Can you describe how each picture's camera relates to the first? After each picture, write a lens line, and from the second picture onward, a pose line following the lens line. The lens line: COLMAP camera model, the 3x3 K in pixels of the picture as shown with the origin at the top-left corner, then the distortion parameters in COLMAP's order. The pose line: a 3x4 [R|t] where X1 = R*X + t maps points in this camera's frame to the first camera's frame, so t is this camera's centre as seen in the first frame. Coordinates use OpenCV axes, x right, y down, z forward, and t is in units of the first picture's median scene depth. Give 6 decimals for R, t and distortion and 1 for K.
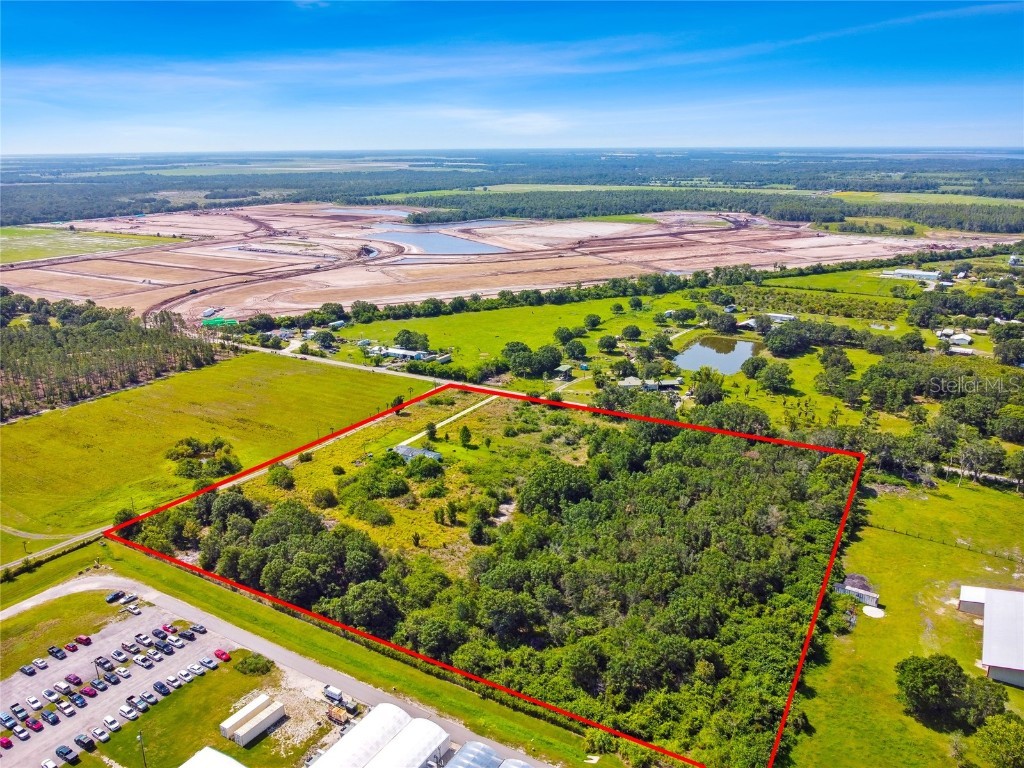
lens RADIAL K [[784.4, 0, 507.2], [0, 784.4, 390.9], [0, 0, 1]] dist [-0.013913, -0.001148]
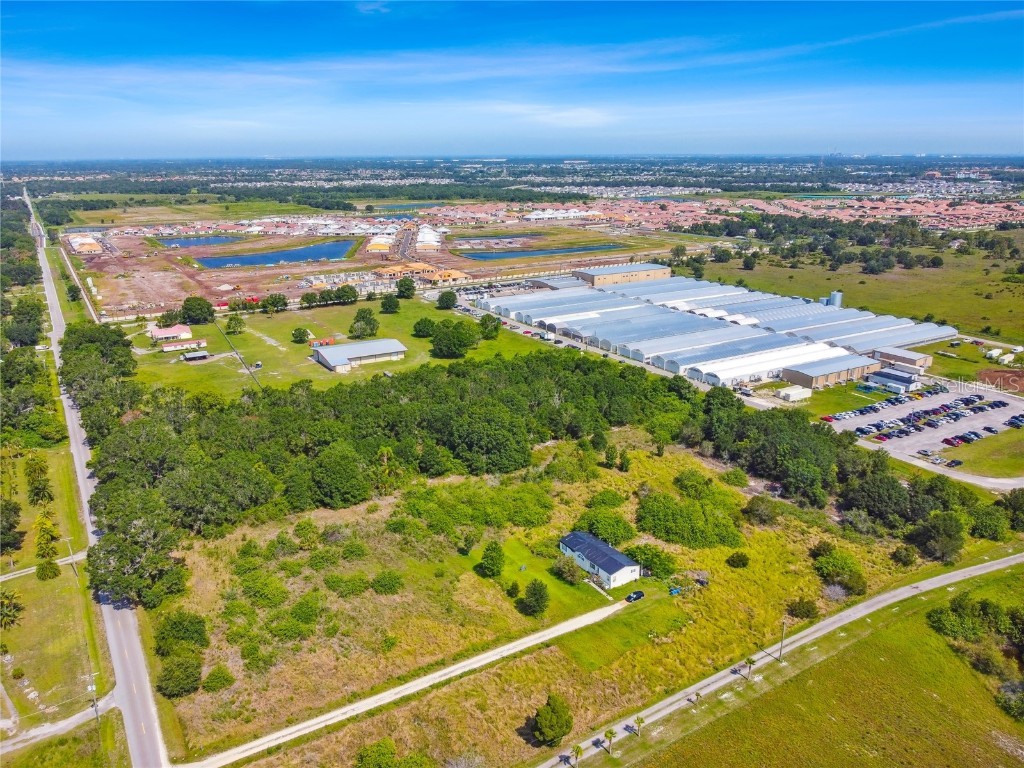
lens RADIAL K [[784.4, 0, 507.2], [0, 784.4, 390.9], [0, 0, 1]] dist [-0.013913, -0.001148]
pose [[-0.881050, -0.125990, 0.455936, -0.223549], [0.153940, 0.835035, 0.528222, -0.244724], [-0.447273, 0.535577, -0.716313, 1.018165]]
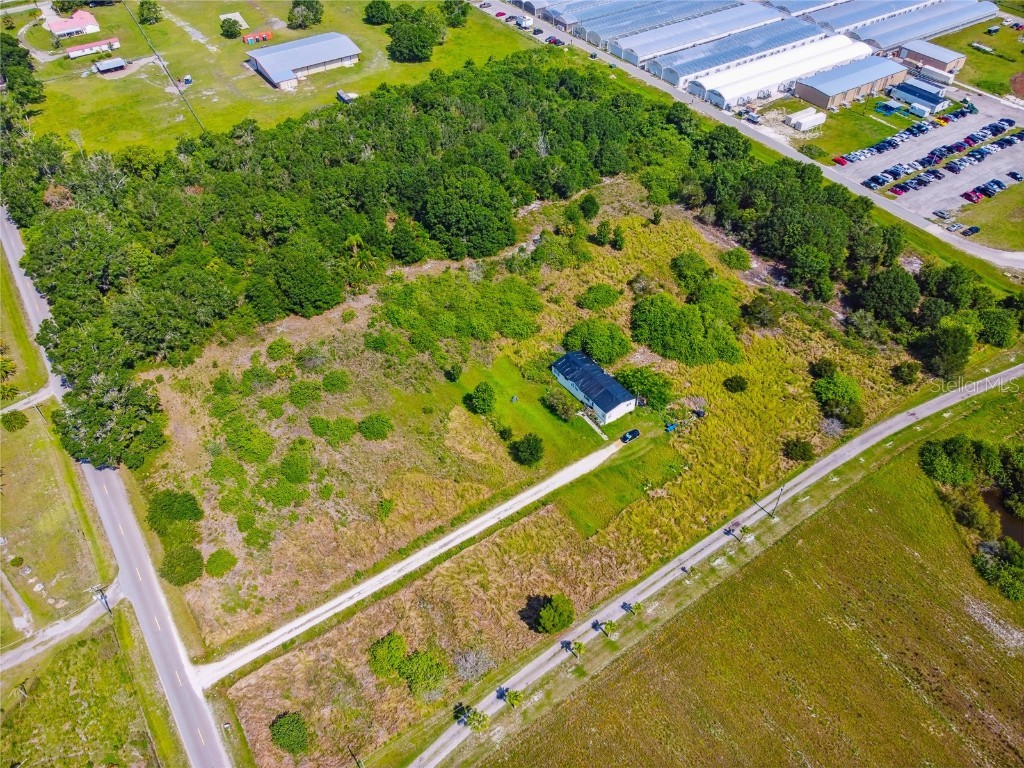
lens RADIAL K [[784.4, 0, 507.2], [0, 784.4, 390.9], [0, 0, 1]] dist [-0.013913, -0.001148]
pose [[-0.902637, -0.288378, 0.319507, -0.176281], [0.144422, 0.496370, 0.856014, -0.291636], [-0.405449, 0.818813, -0.406394, 0.927168]]
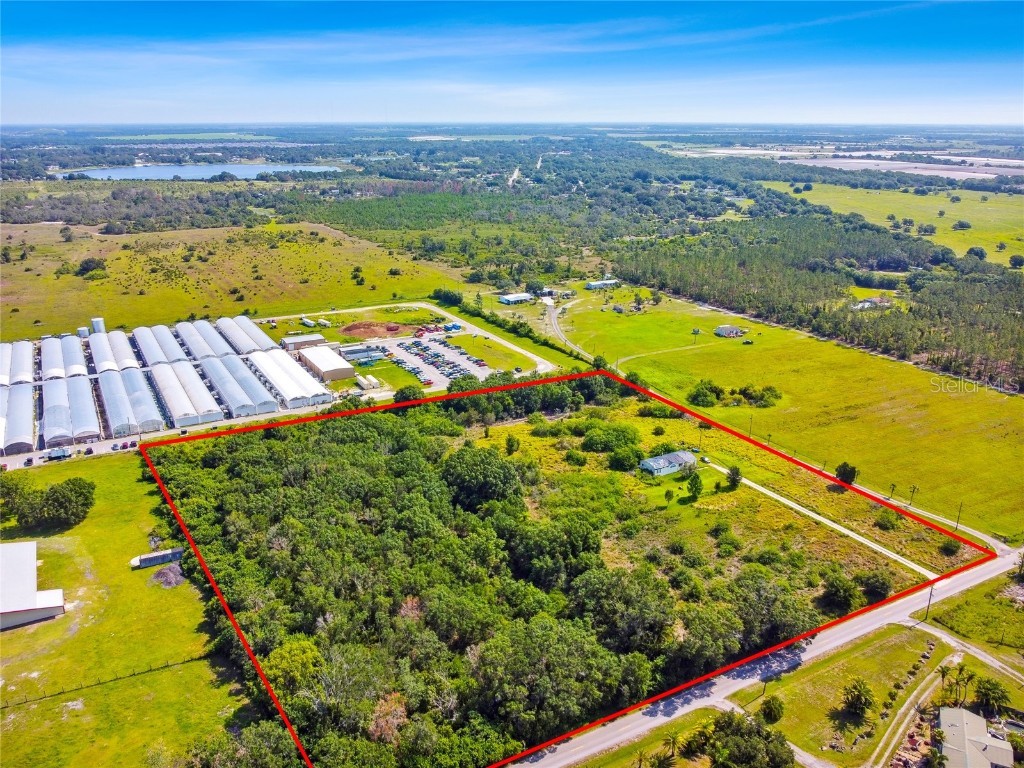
lens RADIAL K [[800.7, 0, 505.4], [0, 800.7, 417.2], [0, 0, 1]] dist [-0.008370, -0.015278]
pose [[-0.500423, 0.310239, -0.808287, 0.514298], [-0.256382, 0.838619, 0.480611, -0.258844], [0.826949, 0.447739, -0.340125, 0.839739]]
